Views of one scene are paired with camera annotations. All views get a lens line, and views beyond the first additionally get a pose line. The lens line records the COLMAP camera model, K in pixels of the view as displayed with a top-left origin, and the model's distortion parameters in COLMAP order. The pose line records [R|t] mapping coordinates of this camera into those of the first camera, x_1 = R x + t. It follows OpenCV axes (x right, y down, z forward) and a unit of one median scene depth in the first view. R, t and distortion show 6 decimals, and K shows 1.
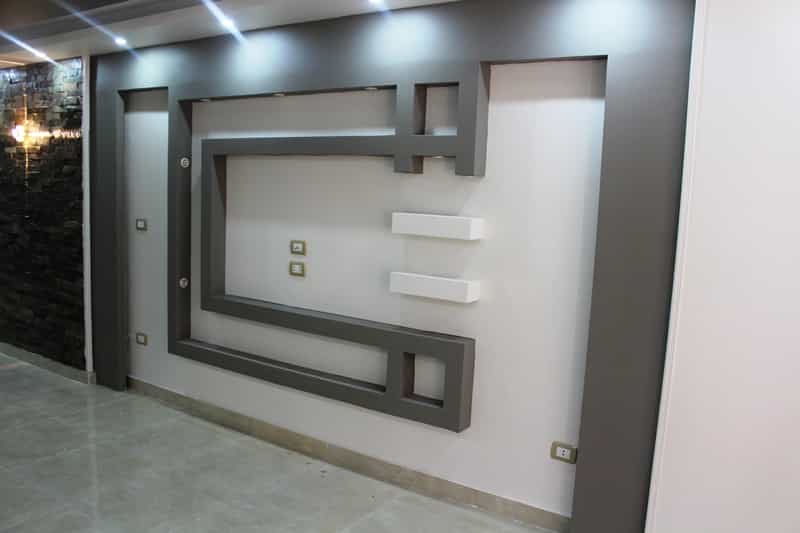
lens RADIAL K [[670.4, 0, 400.0], [0, 670.4, 266.5], [0, 0, 1]] dist [-0.158621, 0.150764]
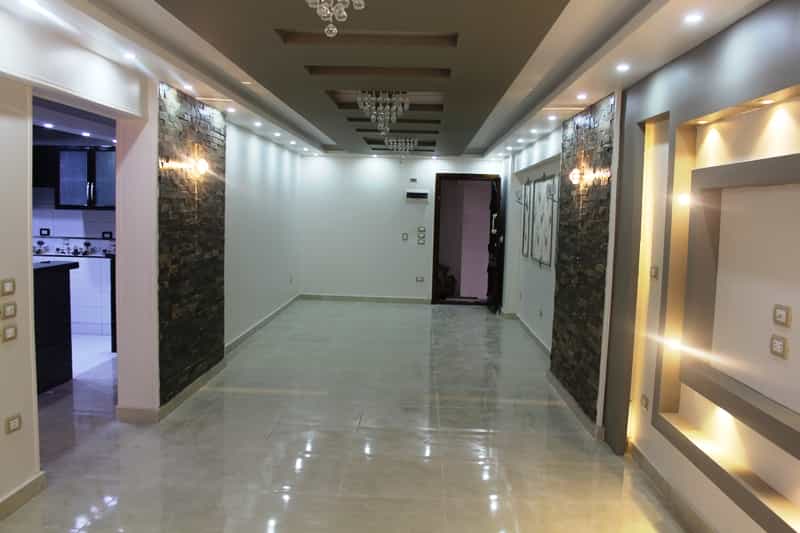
lens RADIAL K [[670.4, 0, 400.0], [0, 670.4, 266.5], [0, 0, 1]] dist [-0.158621, 0.150764]
pose [[0.530521, 0.046706, -0.846384, 0.169246], [-0.110568, 0.993763, -0.014467, -0.021579], [0.840430, 0.101258, 0.532376, 0.252759]]
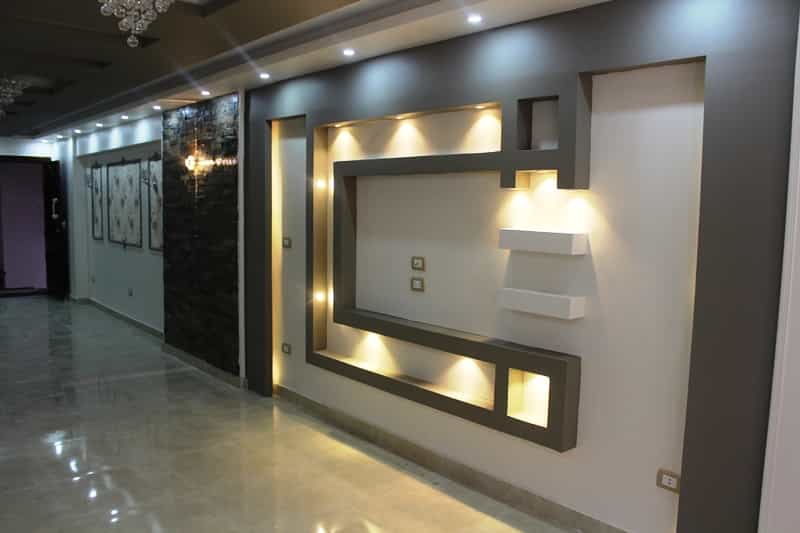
lens RADIAL K [[670.4, 0, 400.0], [0, 670.4, 266.5], [0, 0, 1]] dist [-0.158621, 0.150764]
pose [[0.961594, 0.001416, -0.274470, 0.086920], [-0.009734, 0.999534, -0.028944, 0.005327], [0.274301, 0.030504, 0.961160, -0.001292]]
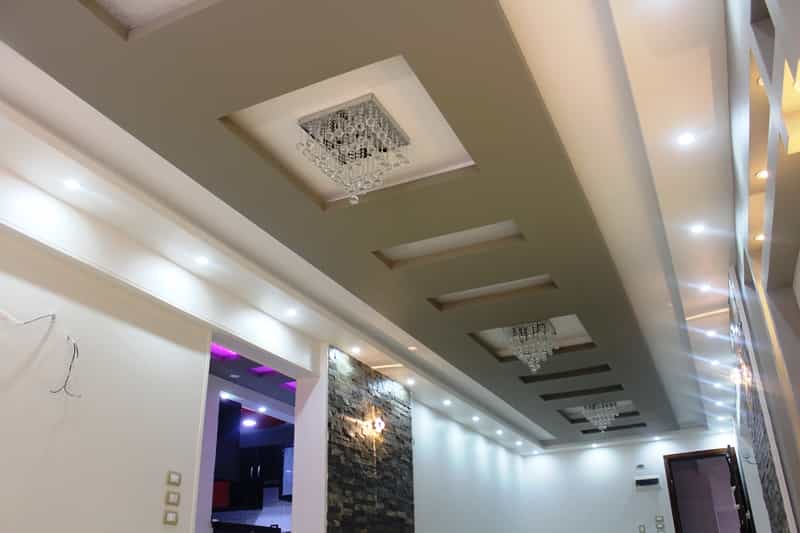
lens RADIAL K [[670.4, 0, 400.0], [0, 670.4, 266.5], [0, 0, 1]] dist [-0.158621, 0.150764]
pose [[0.150425, -0.458878, -0.875673, 0.281350], [-0.089834, 0.875743, -0.474346, 0.161376], [0.984531, 0.150019, 0.090511, 0.431431]]
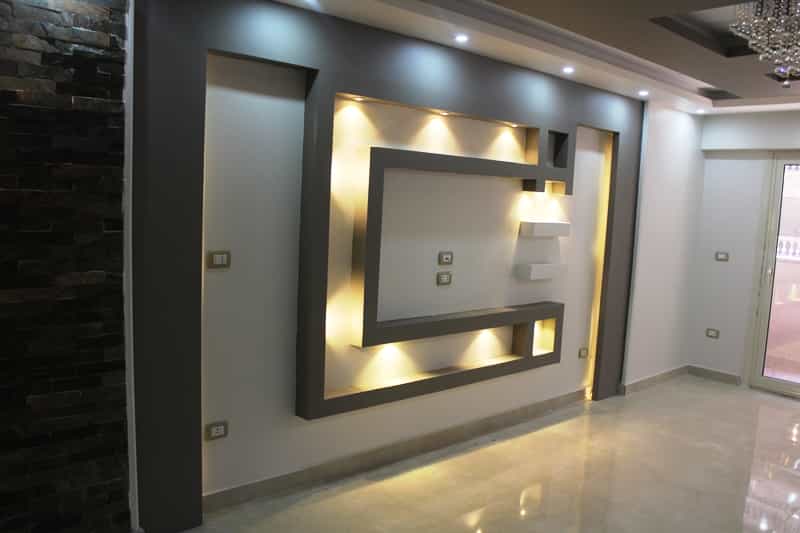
lens RADIAL K [[670.4, 0, 400.0], [0, 670.4, 266.5], [0, 0, 1]] dist [-0.158621, 0.150764]
pose [[0.246010, -0.130216, 0.960481, -1.002131], [0.081158, 0.990222, 0.113461, -0.119165], [-0.965864, 0.050038, 0.254173, 0.666710]]
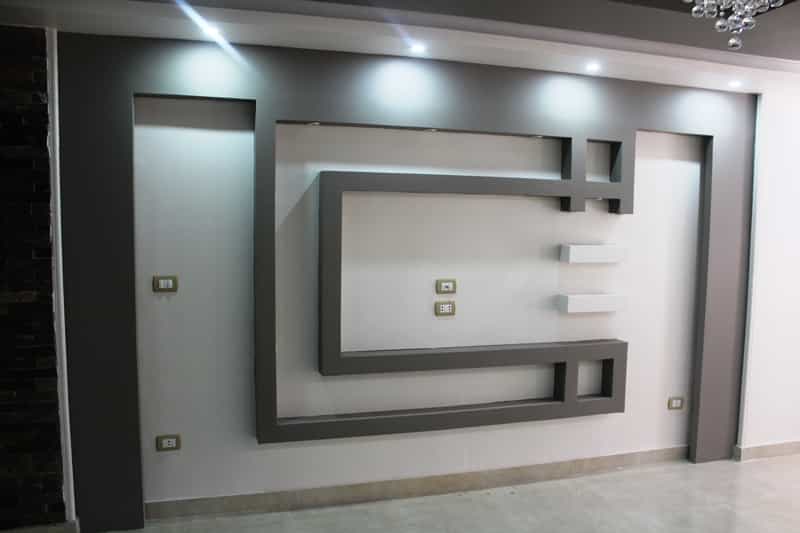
lens RADIAL K [[670.4, 0, 400.0], [0, 670.4, 266.5], [0, 0, 1]] dist [-0.158621, 0.150764]
pose [[0.631962, -0.088177, 0.769966, -0.794943], [0.103653, 0.994197, 0.028781, -0.078083], [-0.768036, 0.061621, 0.637435, 0.351794]]
